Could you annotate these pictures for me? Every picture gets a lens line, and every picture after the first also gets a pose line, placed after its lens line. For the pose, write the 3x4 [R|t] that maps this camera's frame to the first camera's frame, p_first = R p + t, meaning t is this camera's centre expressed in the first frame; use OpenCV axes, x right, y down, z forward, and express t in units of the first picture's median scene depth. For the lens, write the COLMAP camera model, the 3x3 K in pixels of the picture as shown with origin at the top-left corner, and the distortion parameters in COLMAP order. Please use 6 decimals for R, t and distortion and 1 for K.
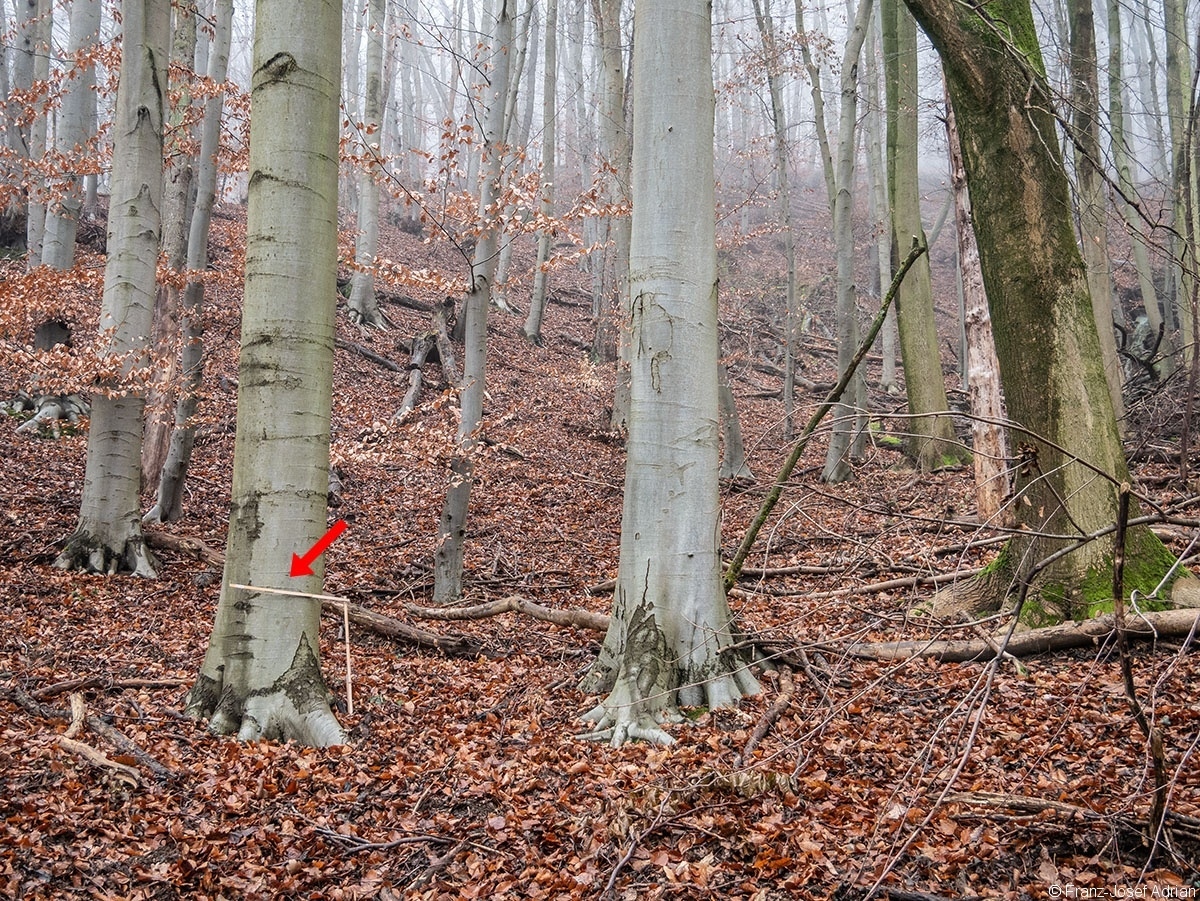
lens RADIAL K [[1401.6, 0, 599.6], [0, 1401.6, 451.1], [0, 0, 1]] dist [-0.009877, 0.000000]
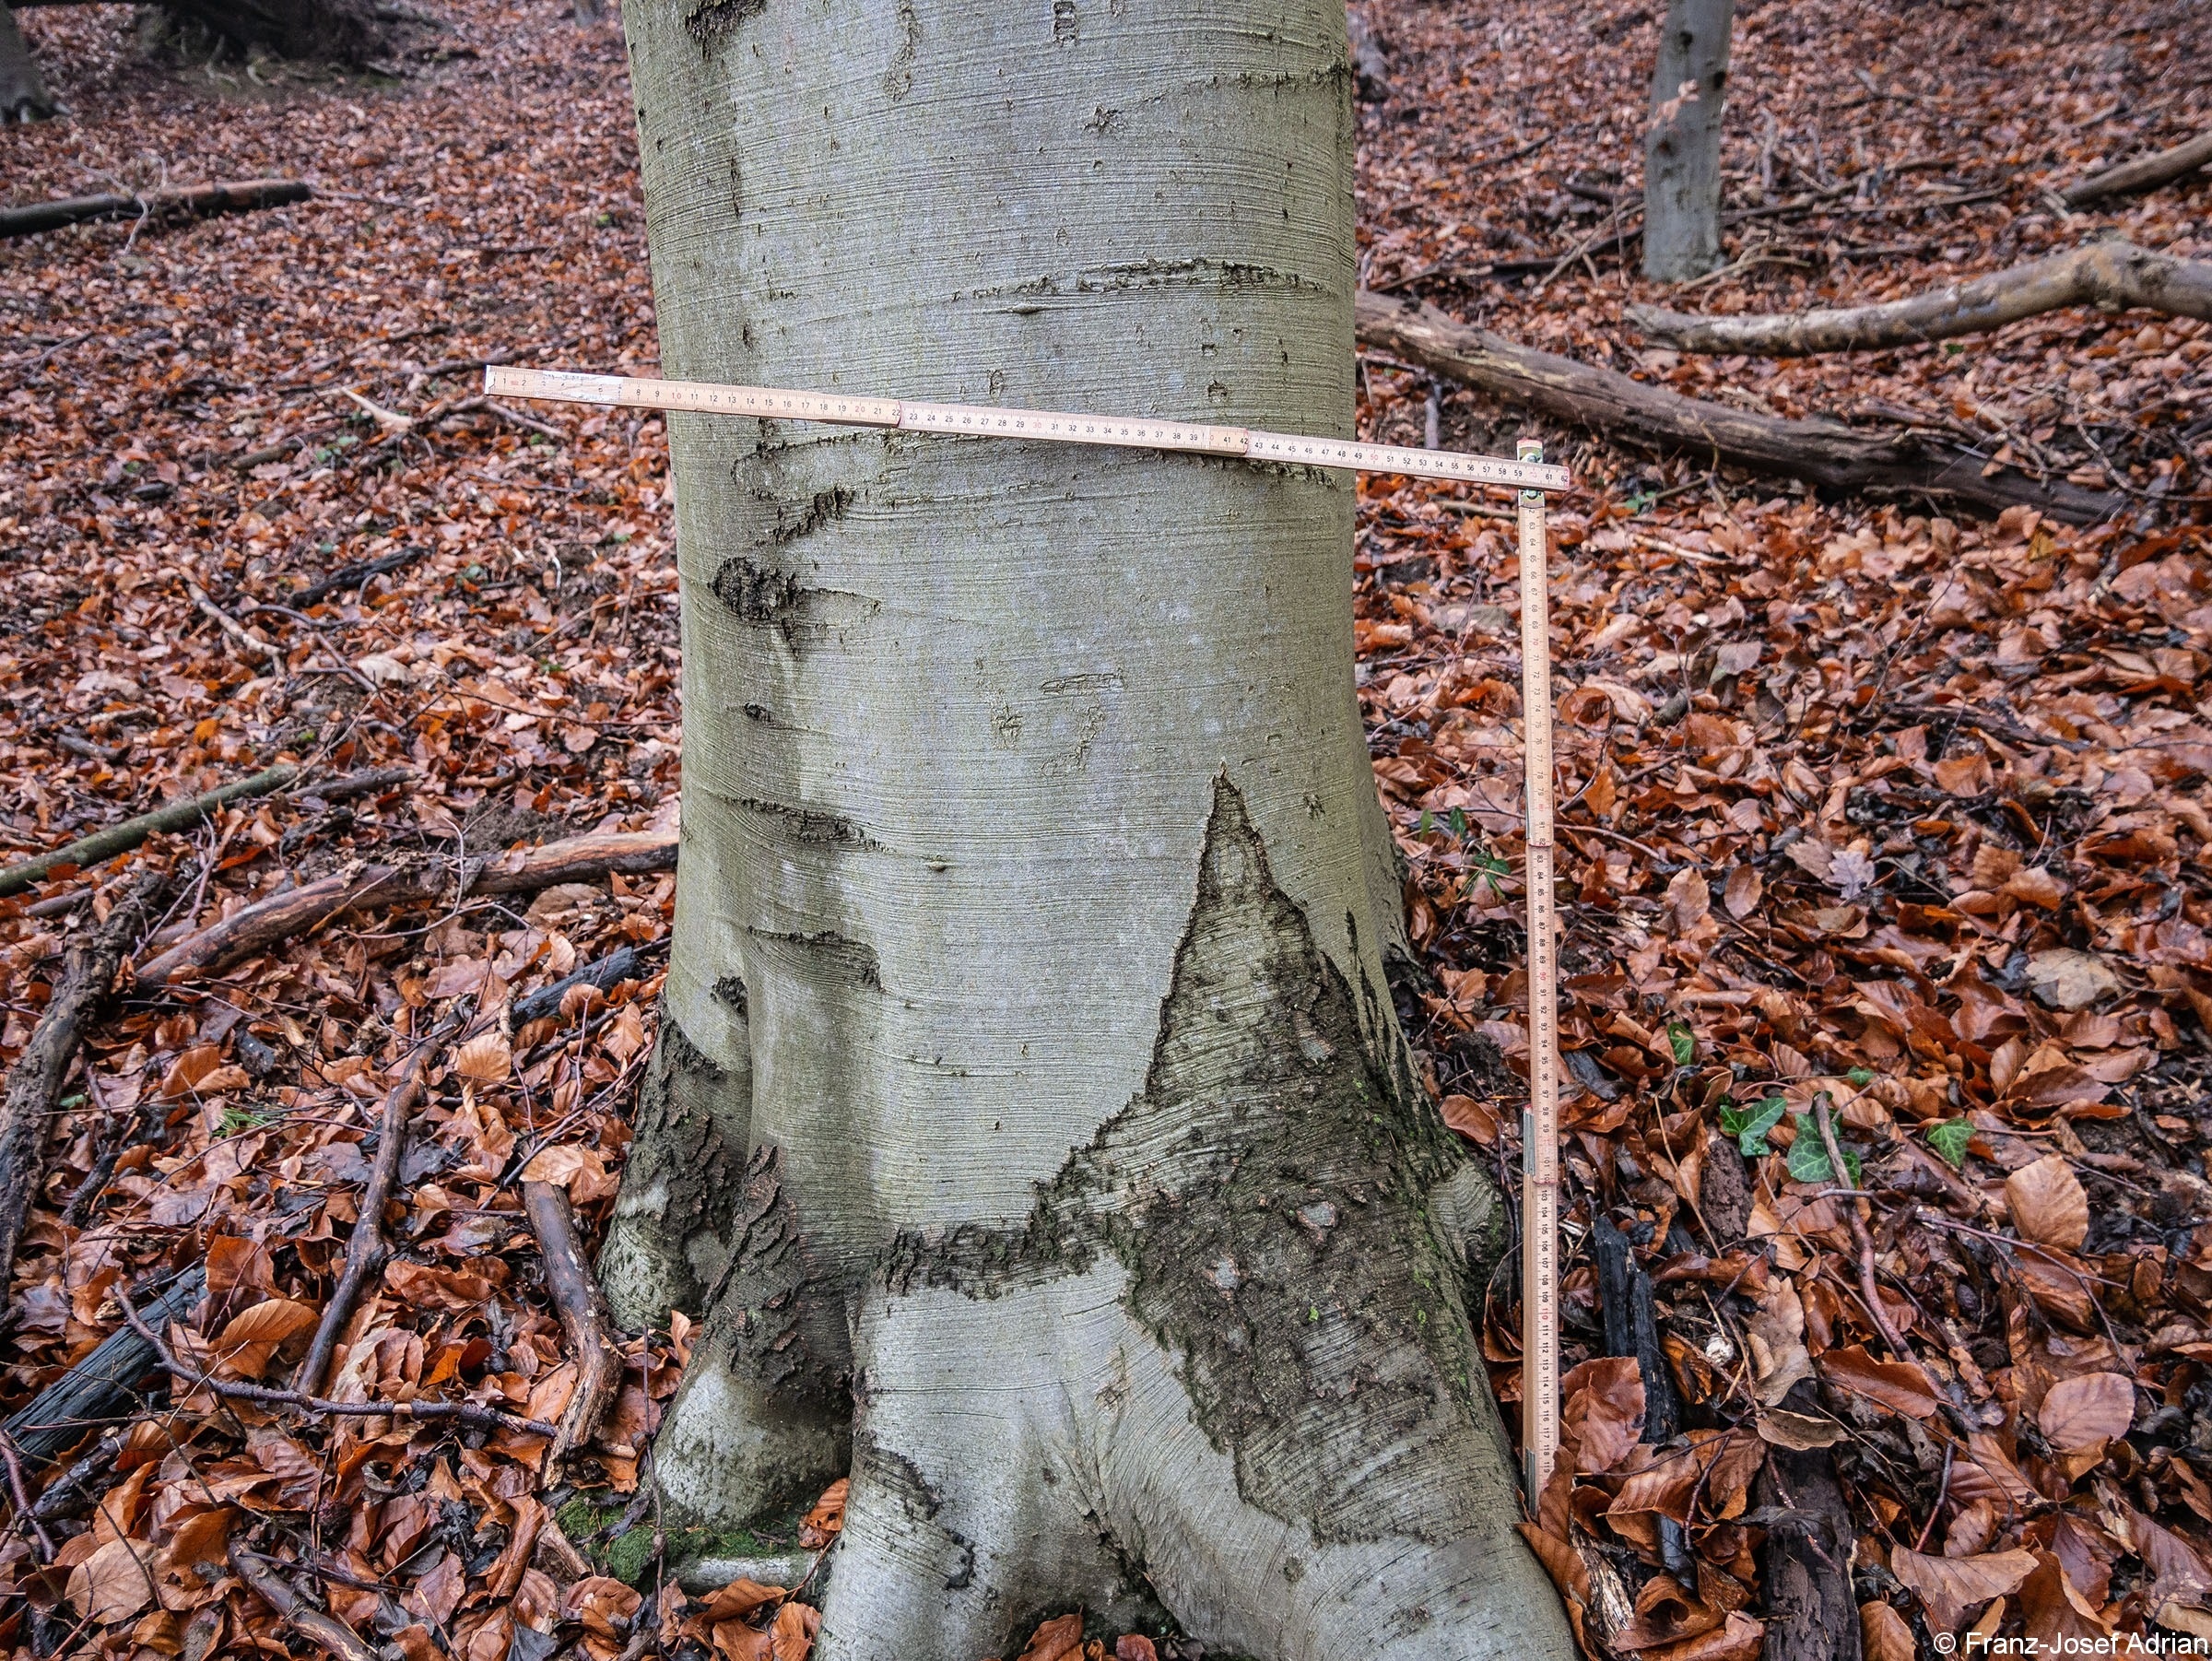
lens RADIAL K [[1541.2, 0, 1104.4], [0, 1541.2, 832.3], [0, 0, 1]] dist [-0.035506, 0.001760]
pose [[0.930222, 0.009444, -0.366877, -0.128830], [0.154758, 0.896348, 0.415464, 0.056978], [0.332773, -0.443251, 0.832341, 0.662013]]
